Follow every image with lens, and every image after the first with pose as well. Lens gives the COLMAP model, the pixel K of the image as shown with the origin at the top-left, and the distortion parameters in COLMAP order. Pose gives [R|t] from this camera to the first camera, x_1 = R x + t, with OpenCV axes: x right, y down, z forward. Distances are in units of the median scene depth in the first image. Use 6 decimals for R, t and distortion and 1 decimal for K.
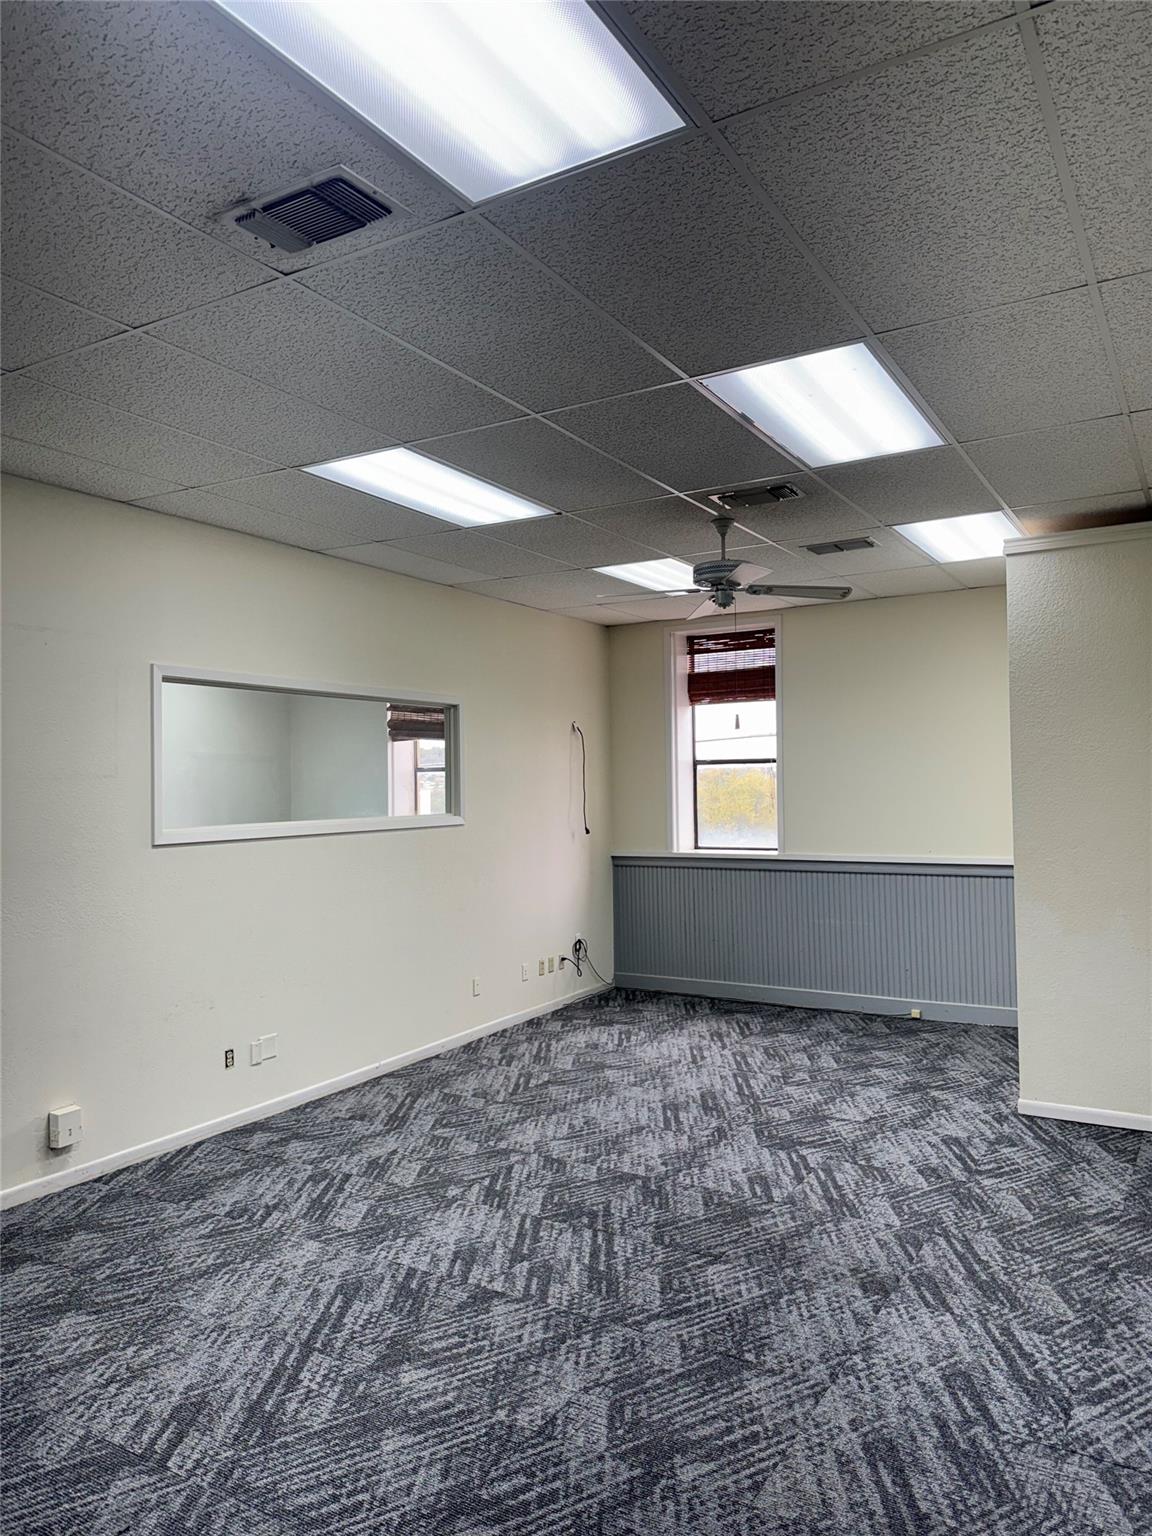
lens RADIAL K [[1066.7, 0, 575.3], [0, 1066.7, 759.8], [0, 0, 1]] dist [-0.013031, -0.005248]
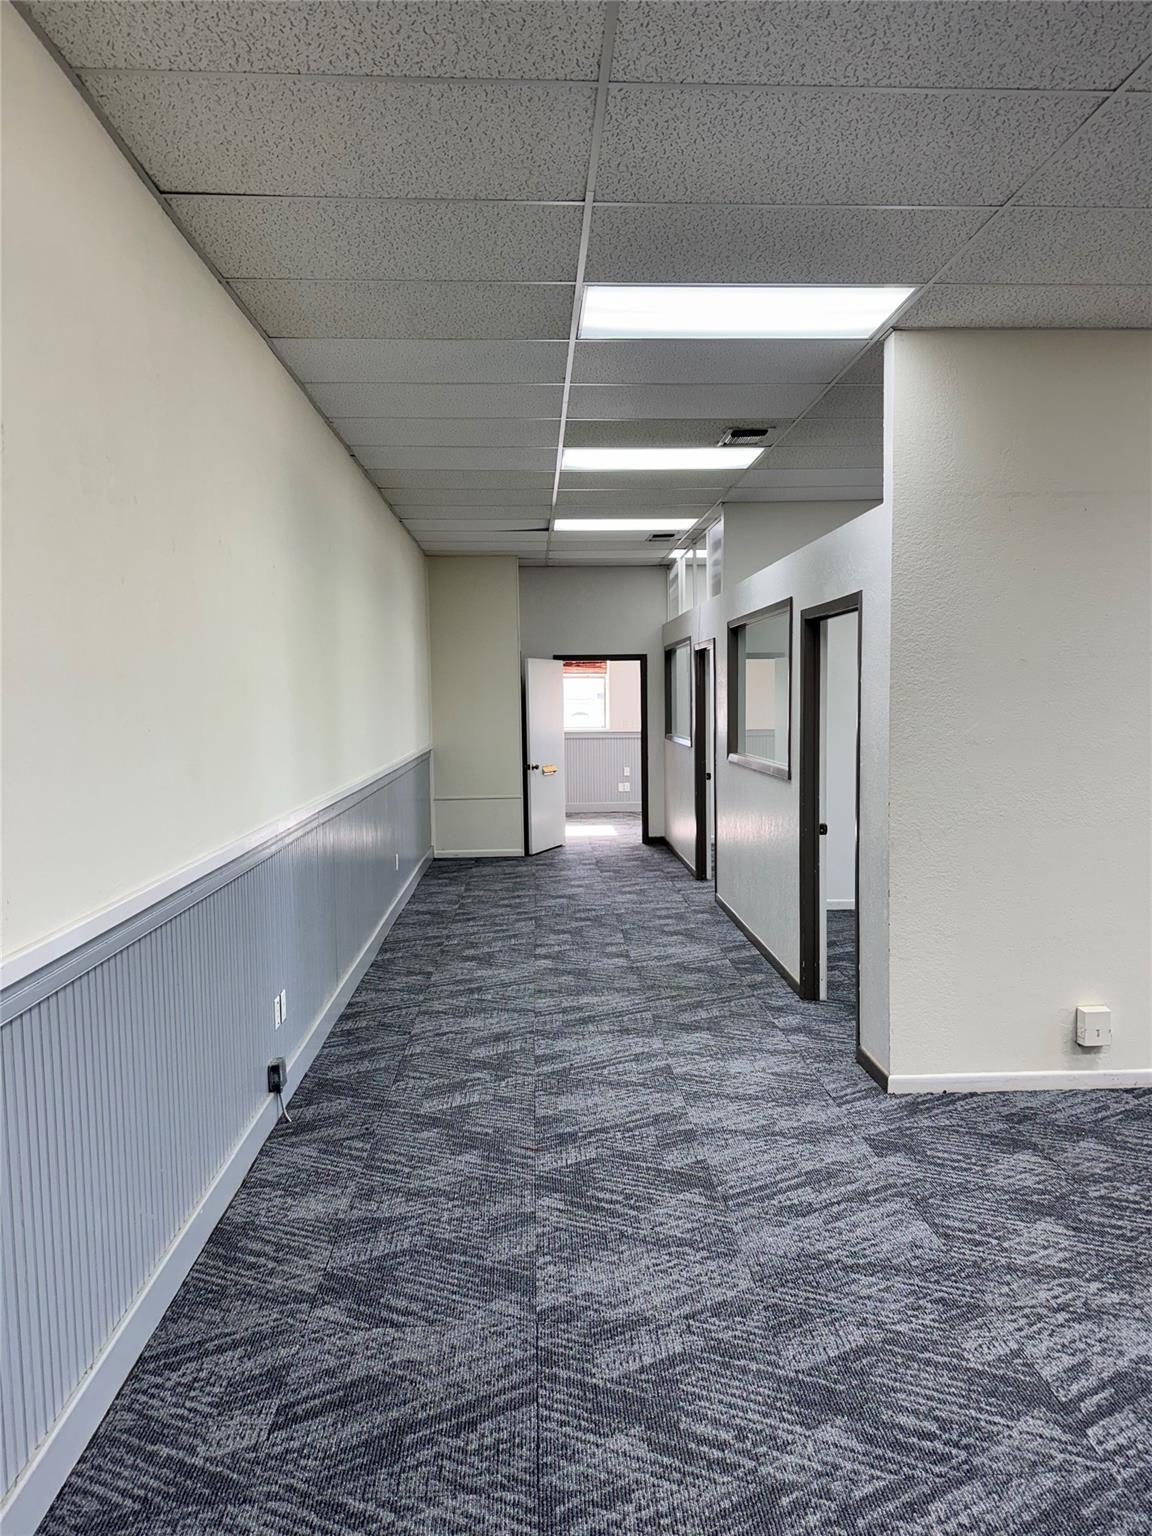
lens RADIAL K [[1066.7, 0, 578.6], [0, 1066.7, 770.6], [0, 0, 1]] dist [-0.013031, -0.005248]
pose [[0.543804, 0.070708, -0.836228, 0.069797], [0.025211, 0.994618, 0.100495, 0.019597], [0.838833, -0.075731, 0.539095, 0.188642]]
